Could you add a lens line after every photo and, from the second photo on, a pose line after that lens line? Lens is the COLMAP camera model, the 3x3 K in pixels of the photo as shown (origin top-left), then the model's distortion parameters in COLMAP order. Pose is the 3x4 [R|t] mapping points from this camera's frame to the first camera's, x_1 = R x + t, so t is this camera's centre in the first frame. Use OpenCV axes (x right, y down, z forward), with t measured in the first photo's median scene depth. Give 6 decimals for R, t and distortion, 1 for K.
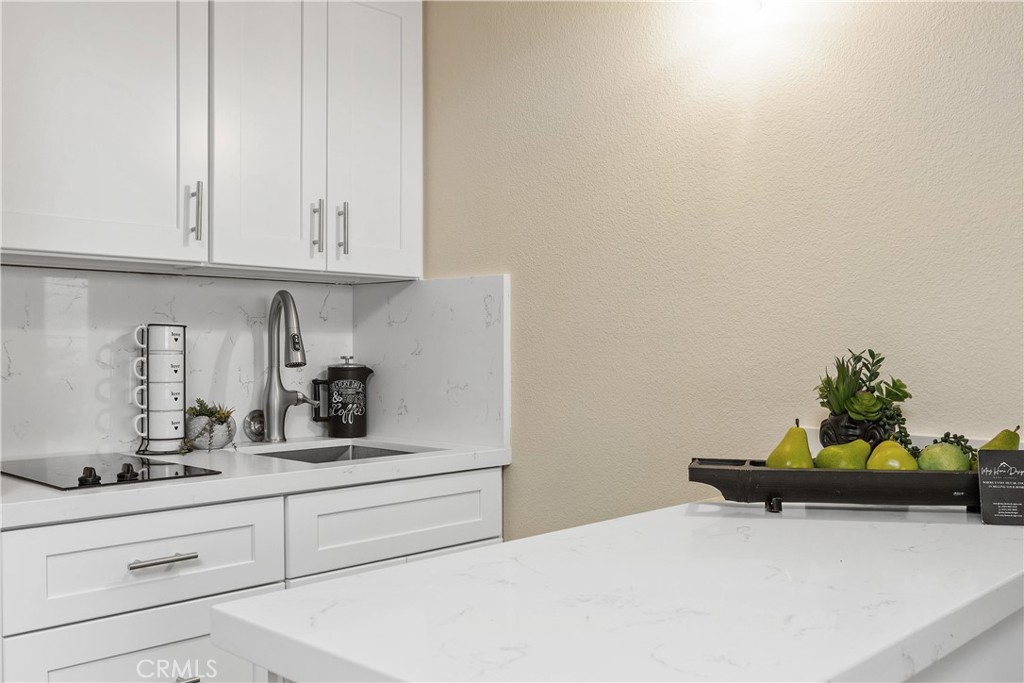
lens RADIAL K [[962.2, 0, 521.1], [0, 962.2, 362.6], [0, 0, 1]] dist [0.001209, 0.000000]
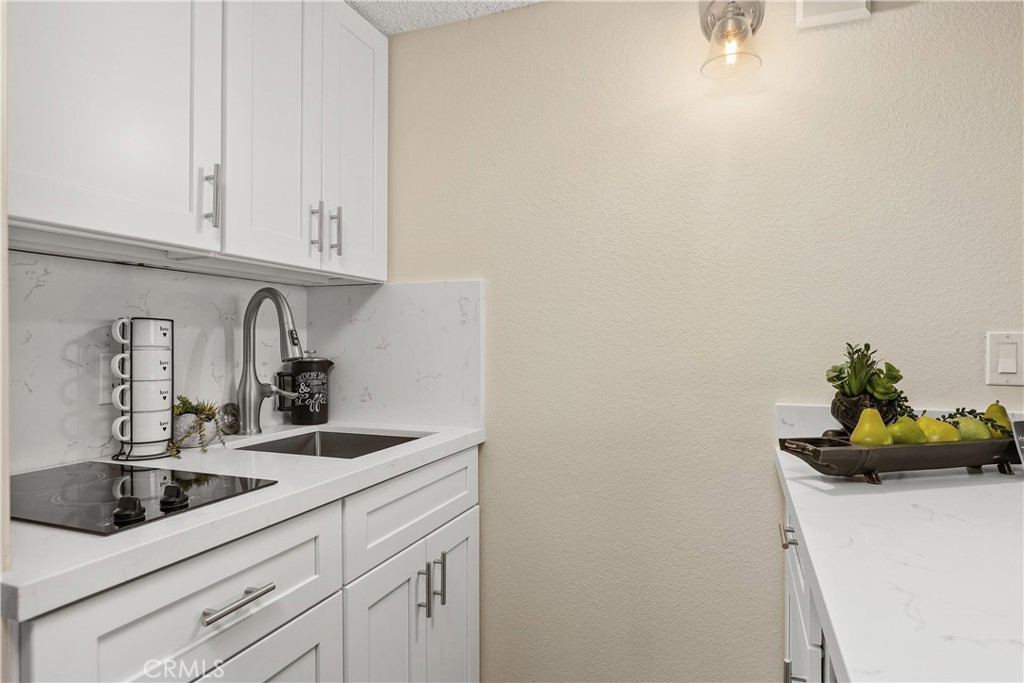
lens RADIAL K [[583.7, 0, 519.4], [0, 583.7, 343.4], [0, 0, 1]] dist [-0.000748, -0.001970]
pose [[0.916731, -0.002432, 0.399498, -0.273211], [0.007800, 0.999900, -0.011812, -0.006057], [-0.399429, 0.013944, 0.916658, 0.345707]]
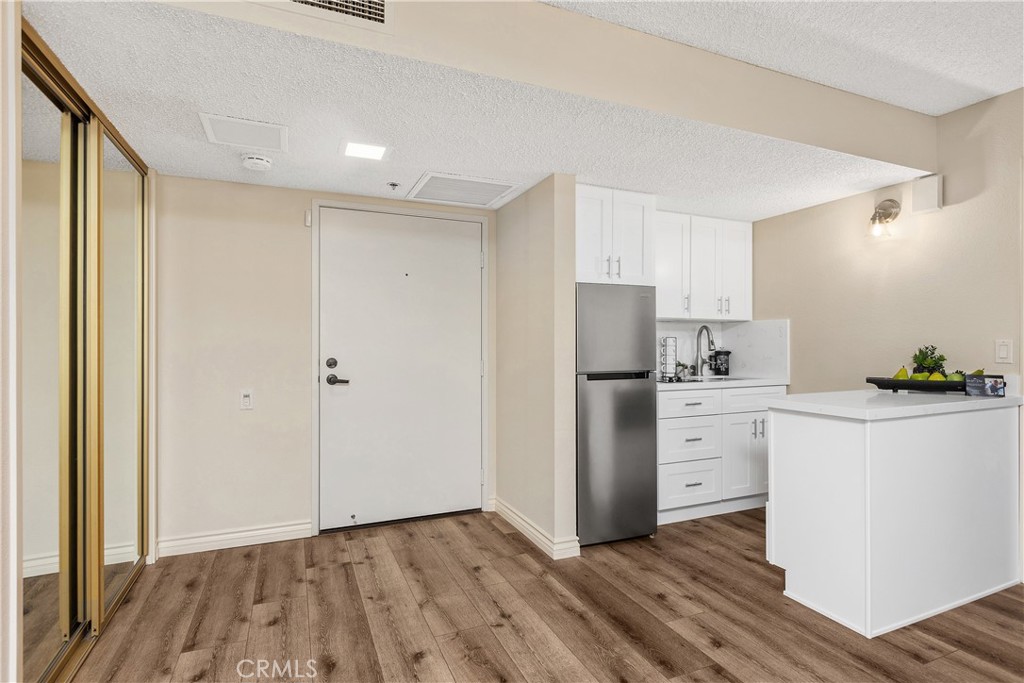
lens RADIAL K [[525.7, 0, 516.7], [0, 525.7, 342.6], [0, 0, 1]] dist [0.005836, -0.005717]
pose [[0.927582, -0.000960, -0.373618, -0.193275], [-0.005891, 0.999835, -0.017195, 0.011705], [0.373573, 0.018151, 0.927423, -0.837761]]
